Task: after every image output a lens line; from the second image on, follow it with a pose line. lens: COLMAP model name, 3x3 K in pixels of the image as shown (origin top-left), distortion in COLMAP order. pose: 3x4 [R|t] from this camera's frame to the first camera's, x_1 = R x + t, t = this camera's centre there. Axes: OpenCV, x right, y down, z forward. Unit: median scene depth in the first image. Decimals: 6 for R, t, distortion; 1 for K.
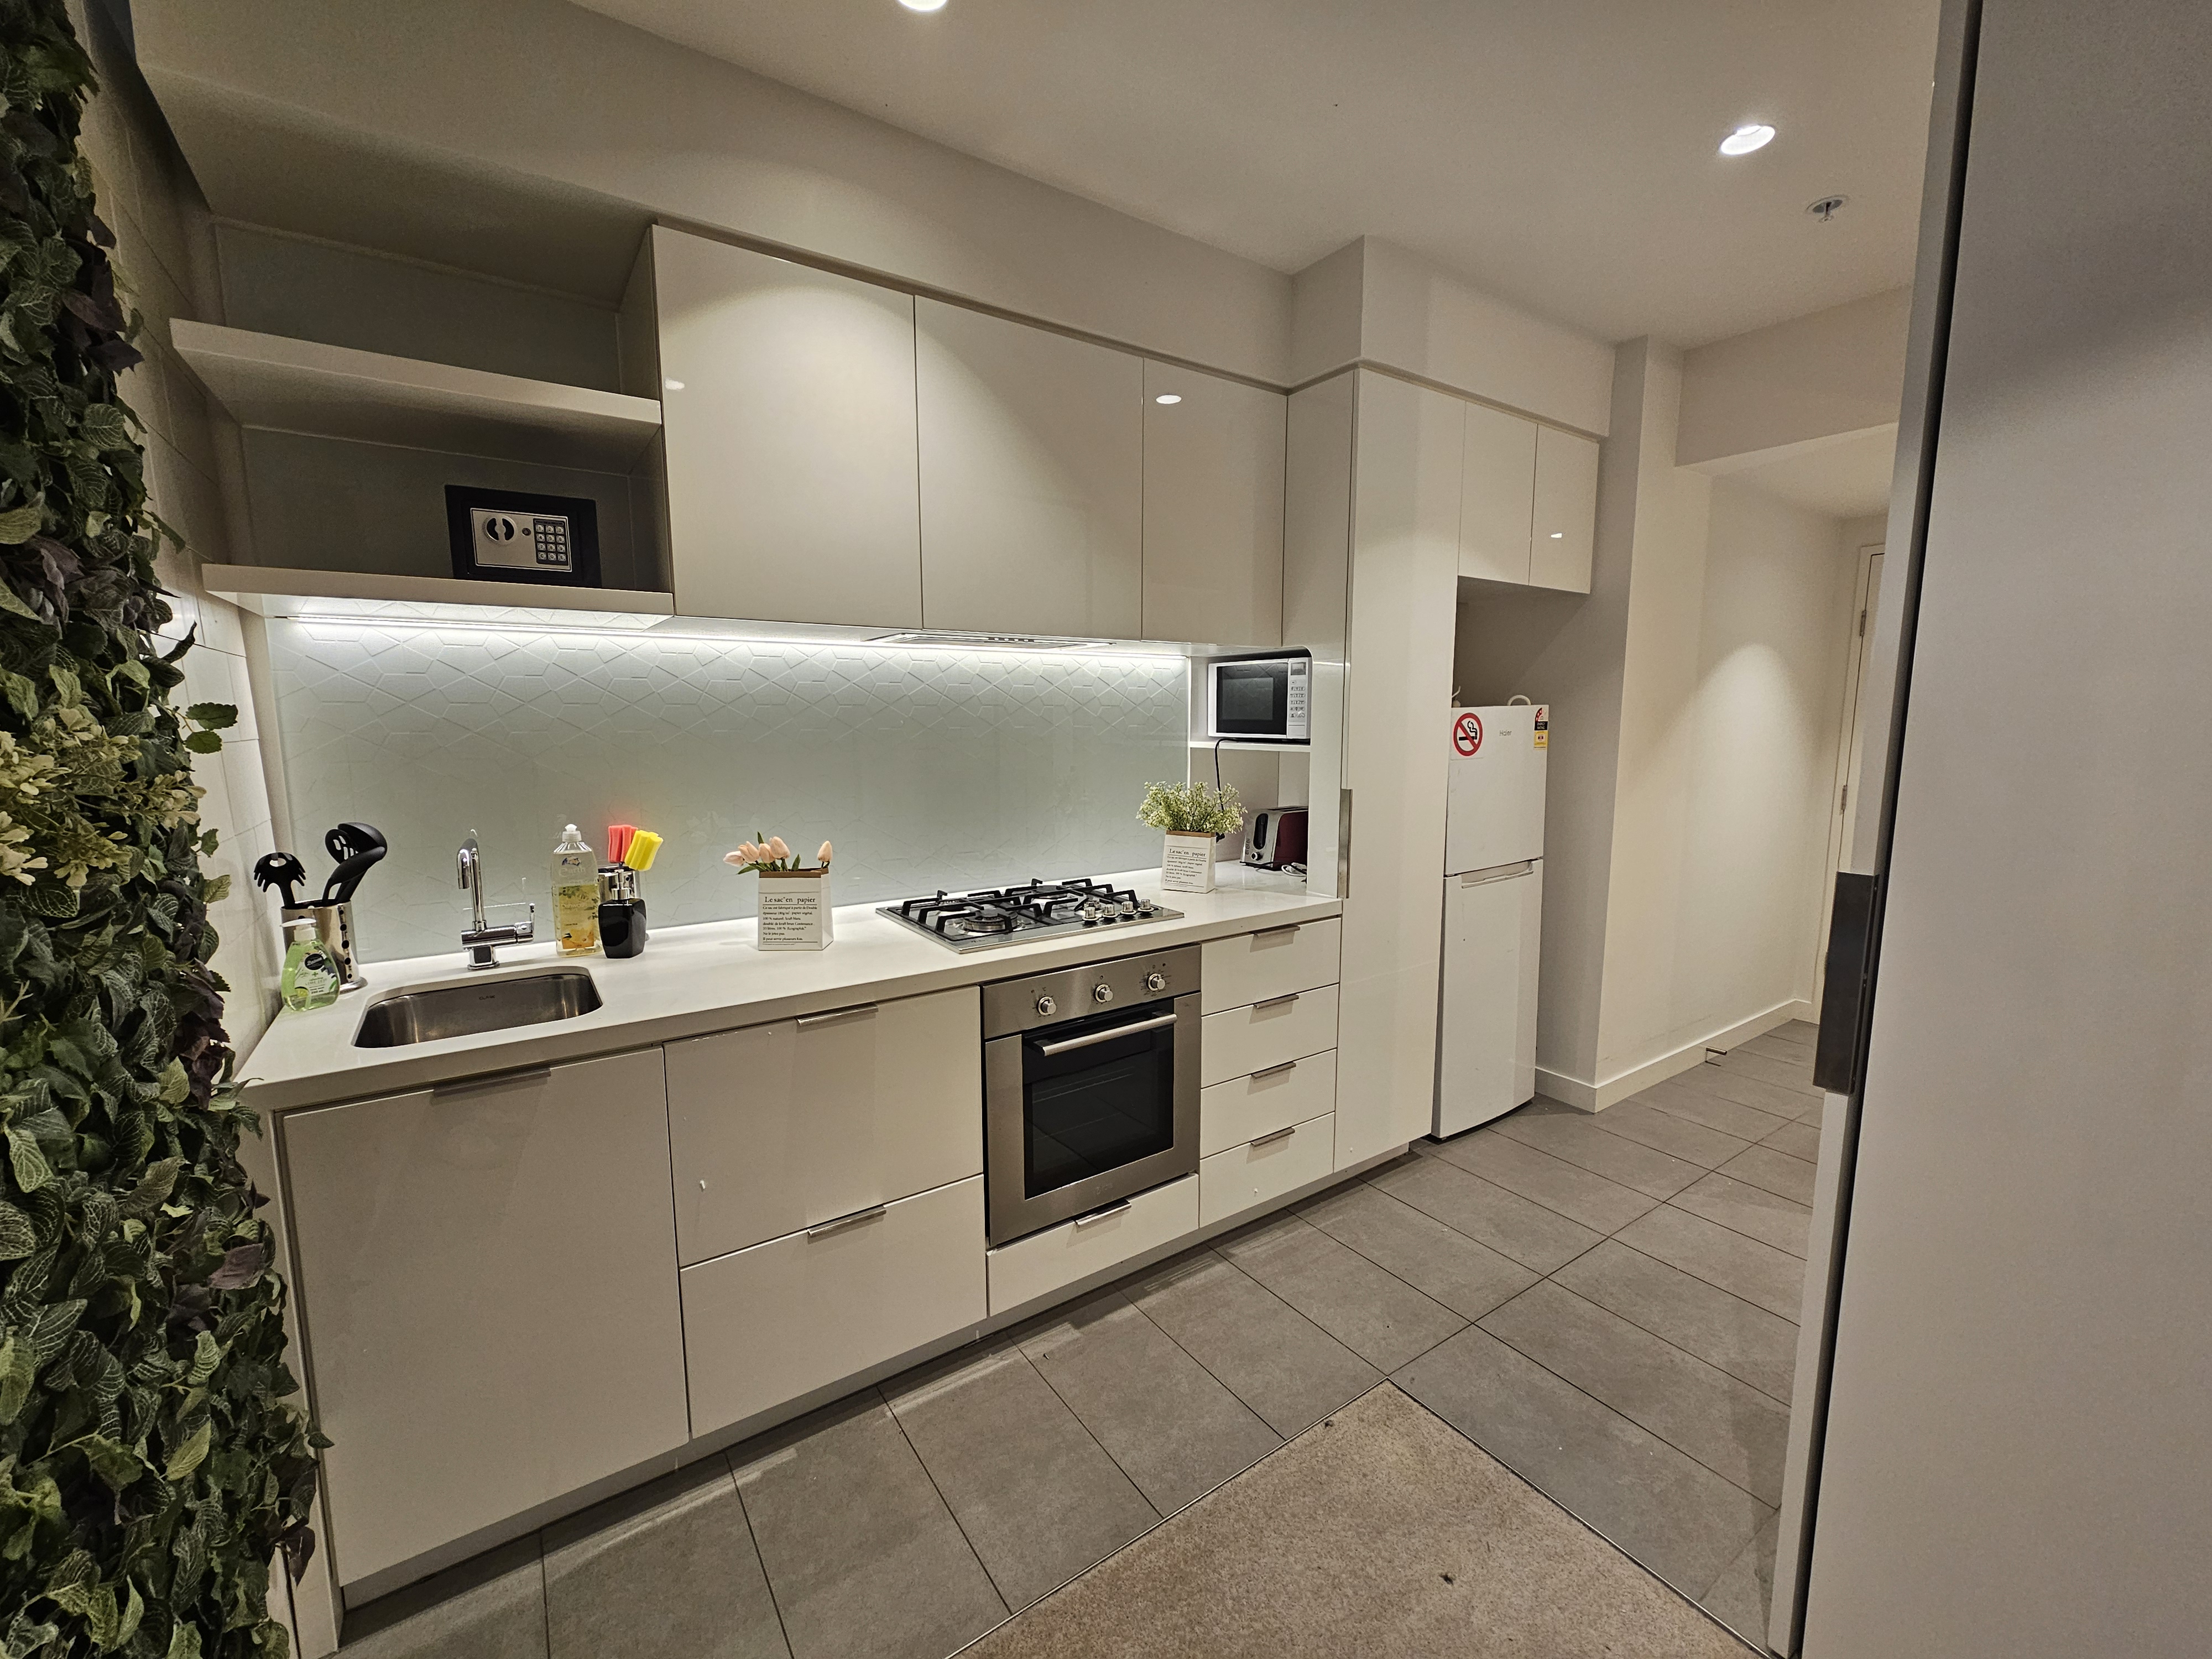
lens RADIAL K [[901.7, 0, 1090.8], [0, 901.7, 828.0], [0, 0, 1]] dist [-0.001421, 0.000614]
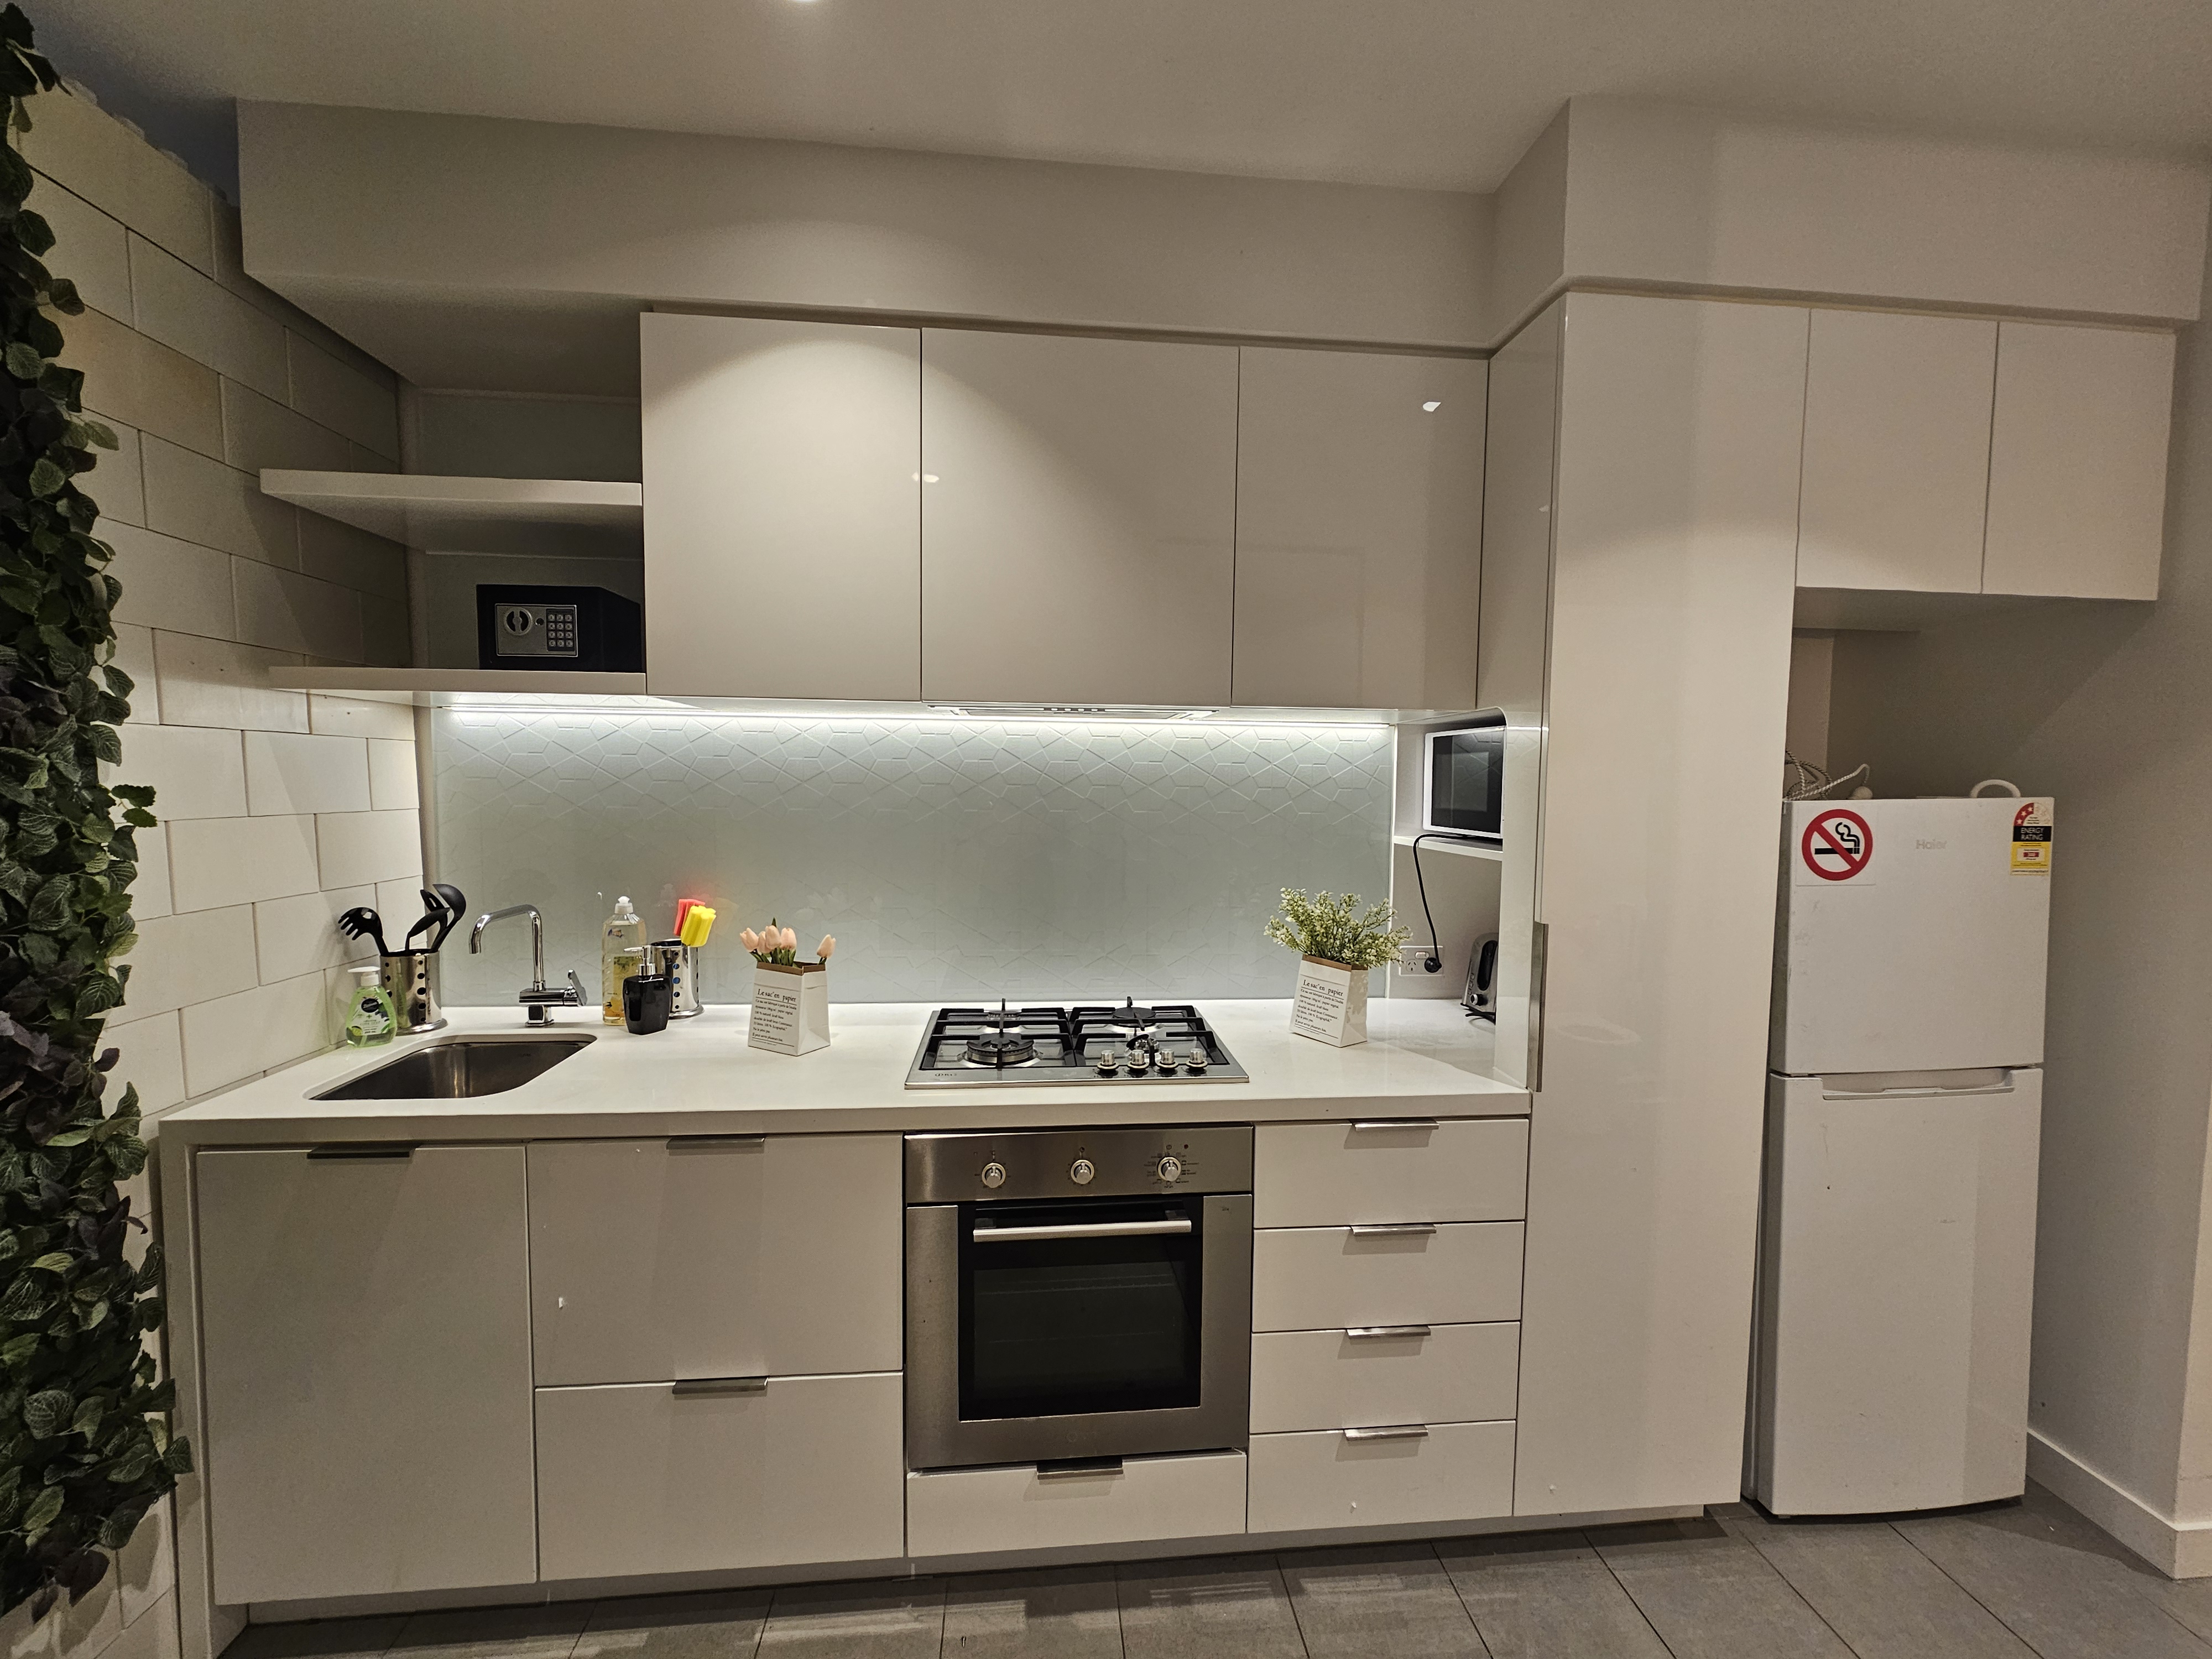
lens RADIAL K [[901.7, 0, 1110.5], [0, 901.7, 830.2], [0, 0, 1]] dist [-0.001421, 0.000614]
pose [[0.877353, 0.040584, -0.478127, 0.351159], [-0.074058, 0.995931, -0.051359, -0.058632], [0.474097, 0.080469, 0.876788, 0.300386]]
